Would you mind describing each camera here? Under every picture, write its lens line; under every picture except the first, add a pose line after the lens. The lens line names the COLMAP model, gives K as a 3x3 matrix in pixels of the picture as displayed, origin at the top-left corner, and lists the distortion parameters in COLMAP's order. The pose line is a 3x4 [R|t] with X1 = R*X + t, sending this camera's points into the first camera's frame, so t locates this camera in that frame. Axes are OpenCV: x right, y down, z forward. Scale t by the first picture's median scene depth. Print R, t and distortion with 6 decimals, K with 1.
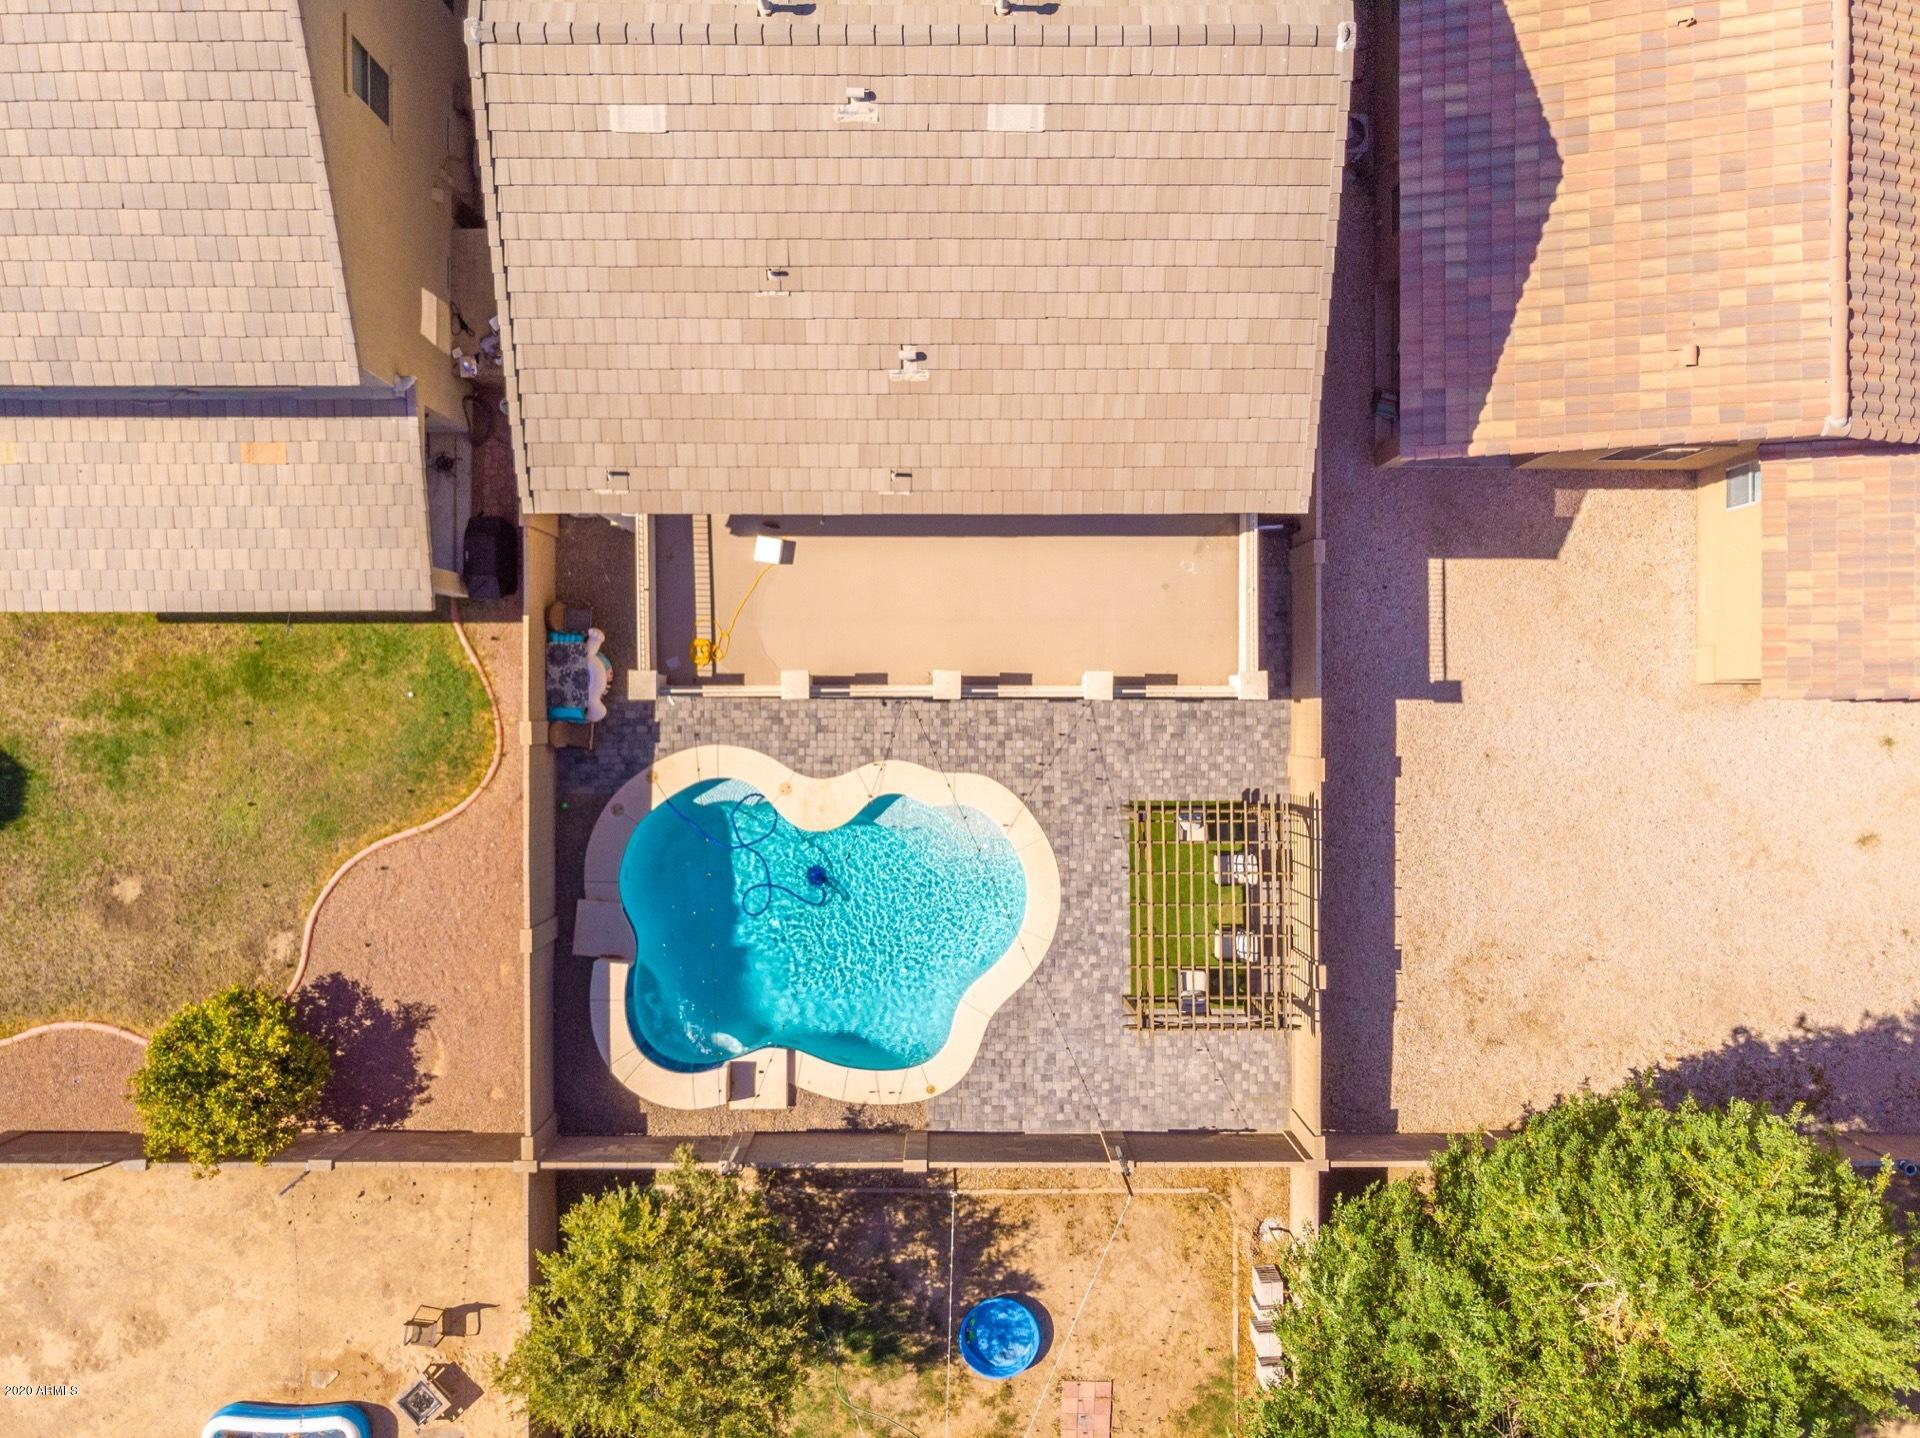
lens RADIAL K [[1434.1, 0, 949.3], [0, 1434.1, 692.5], [0, 0, 1]] dist [0.005776, -0.003573]
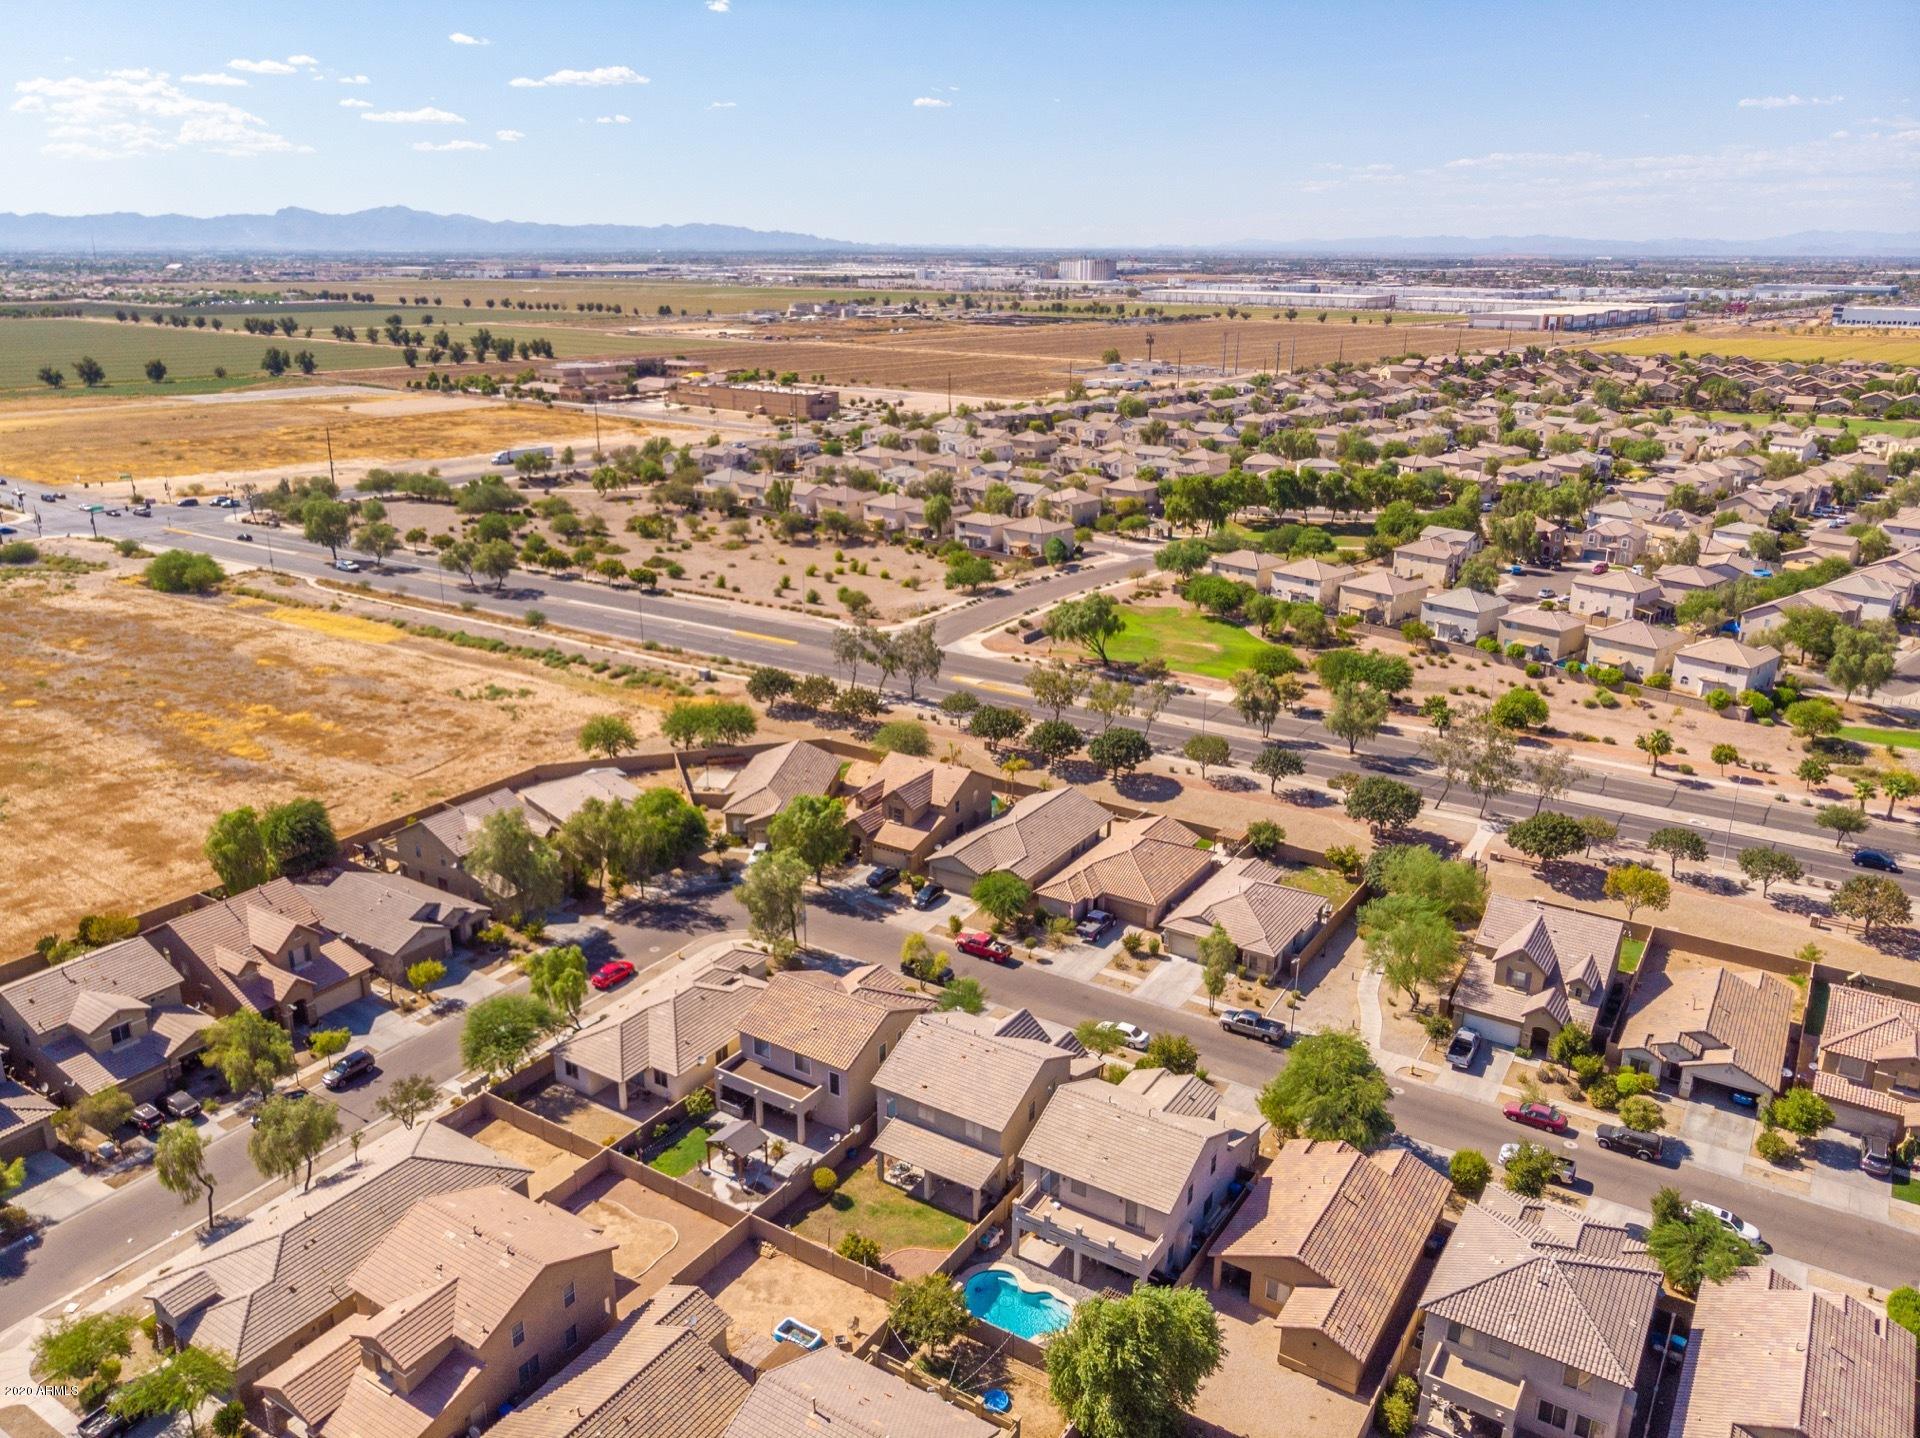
lens RADIAL K [[1434.1, 0, 958.9], [0, 1434.1, 726.8], [0, 0, 1]] dist [0.005776, -0.003573]
pose [[0.845265, 0.177072, -0.504156, 1.316675], [-0.534346, 0.277605, -0.798379, 2.644693], [-0.001415, 0.944235, 0.329268, -1.495162]]
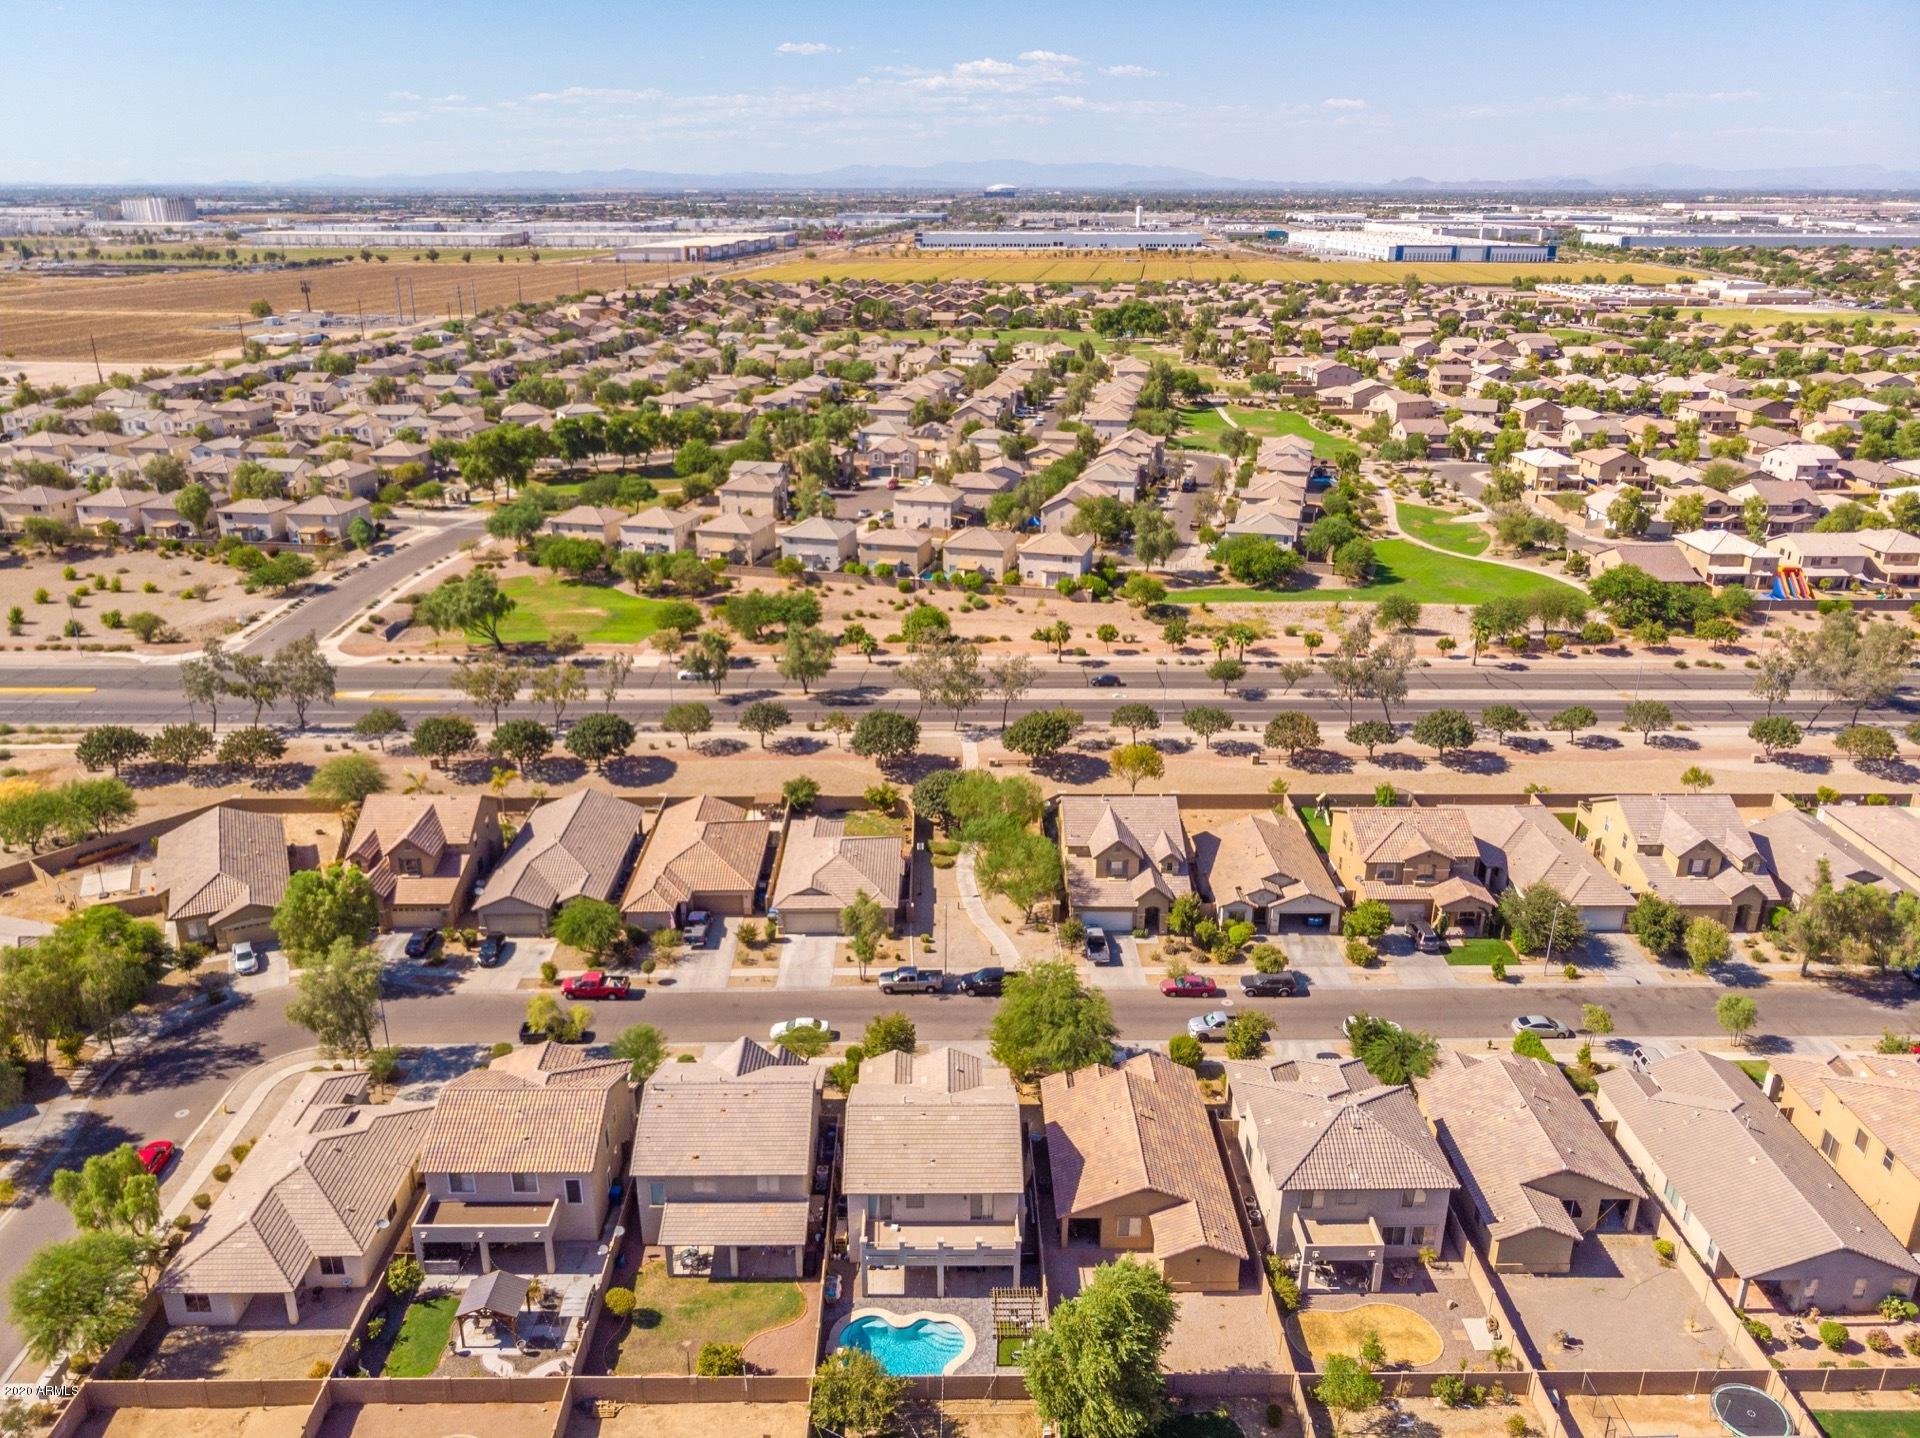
lens RADIAL K [[1434.1, 0, 955.6], [0, 1434.1, 726.5], [0, 0, 1]] dist [0.005776, -0.003573]
pose [[0.999901, -0.002268, 0.013916, -0.009019], [0.013781, 0.365905, -0.930550, 2.667378], [-0.002981, 0.930649, 0.365900, -1.493137]]
